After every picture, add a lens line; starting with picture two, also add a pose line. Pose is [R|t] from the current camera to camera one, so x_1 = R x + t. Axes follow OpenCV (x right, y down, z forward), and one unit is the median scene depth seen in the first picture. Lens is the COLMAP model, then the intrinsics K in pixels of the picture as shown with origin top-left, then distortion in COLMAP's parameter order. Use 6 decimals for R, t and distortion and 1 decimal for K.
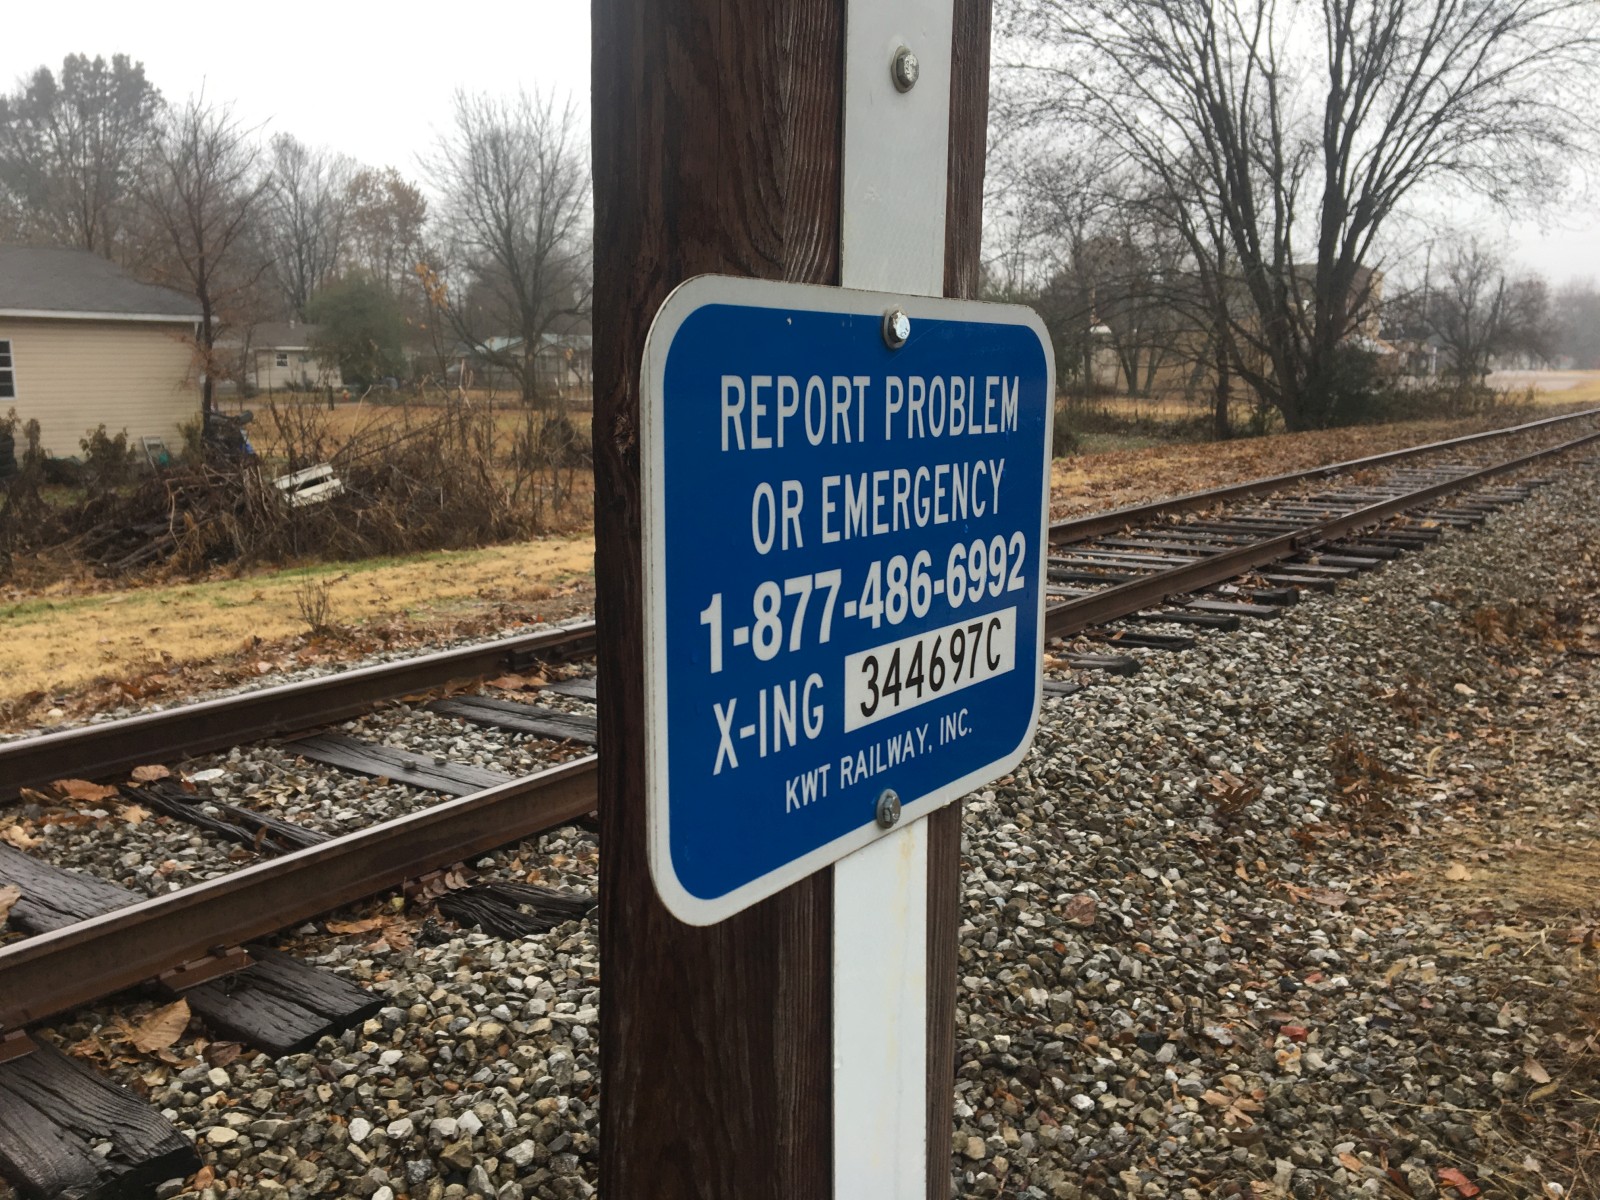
lens RADIAL K [[1343.8, 0, 800.0], [0, 1343.8, 600.0], [0, 0, 1]] dist [0.003143, -0.003820]
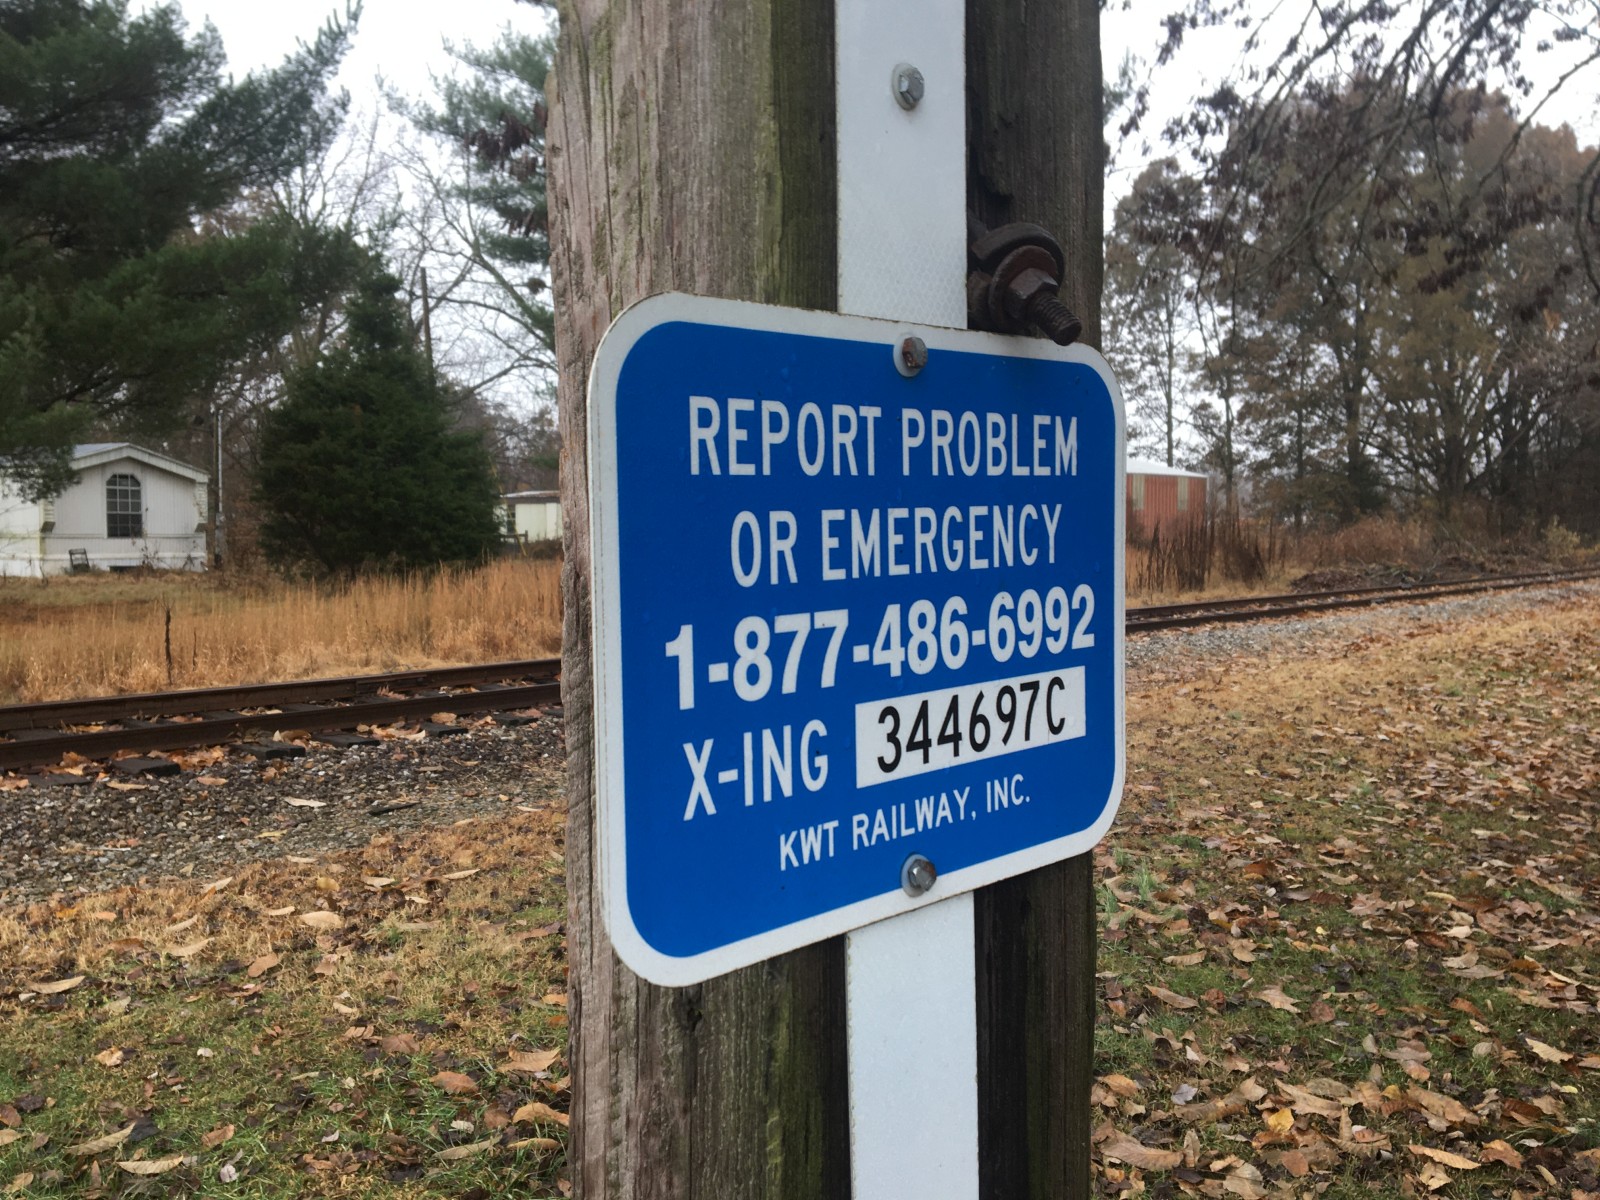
lens RADIAL K [[1343.8, 0, 800.0], [0, 1343.8, 600.0], [0, 0, 1]] dist [0.003143, -0.003820]
pose [[0.985176, -0.013459, -0.171019, 0.148846], [-0.003213, 0.995295, -0.096838, 0.057667], [0.171518, 0.095952, 0.980497, 0.072698]]
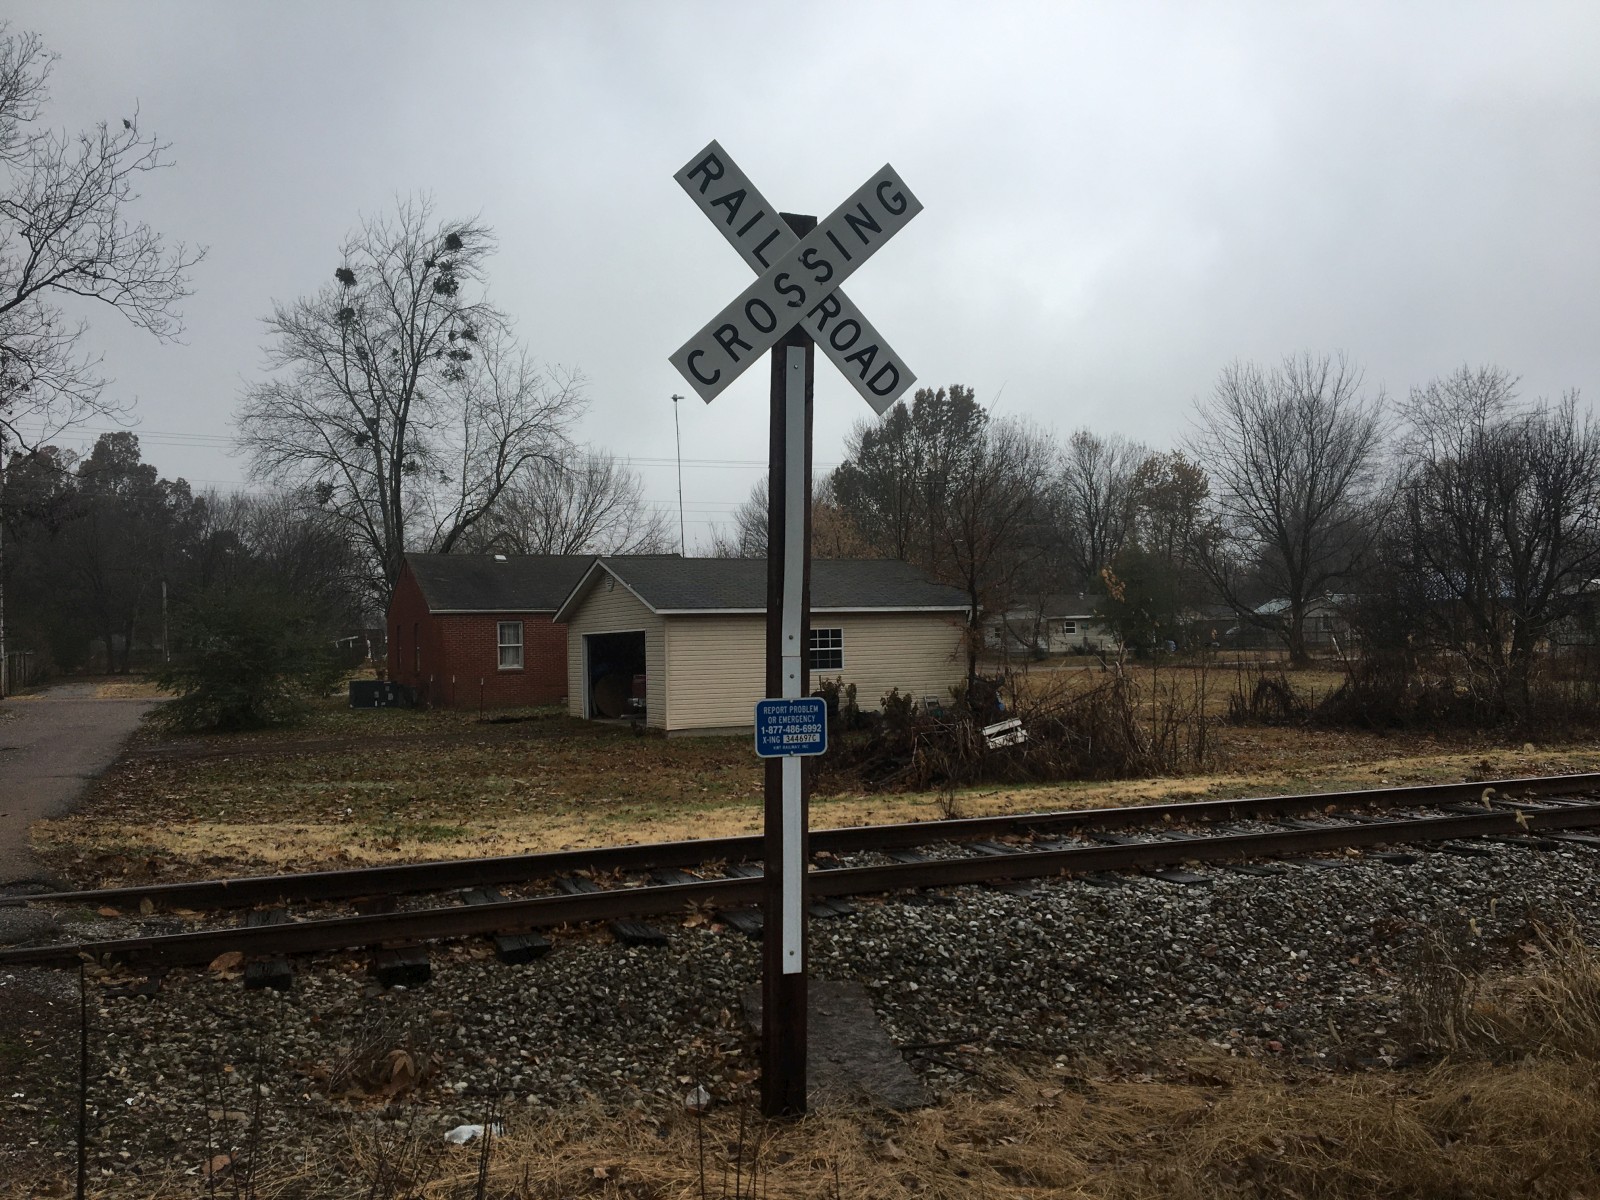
lens RADIAL K [[1343.8, 0, 800.0], [0, 1343.8, 600.0], [0, 0, 1]] dist [0.003143, -0.003820]
pose [[0.837379, -0.029932, -0.545803, 5.224146], [-0.074358, 0.982981, -0.167988, 0.674063], [0.541542, 0.181254, 0.820902, -6.770483]]
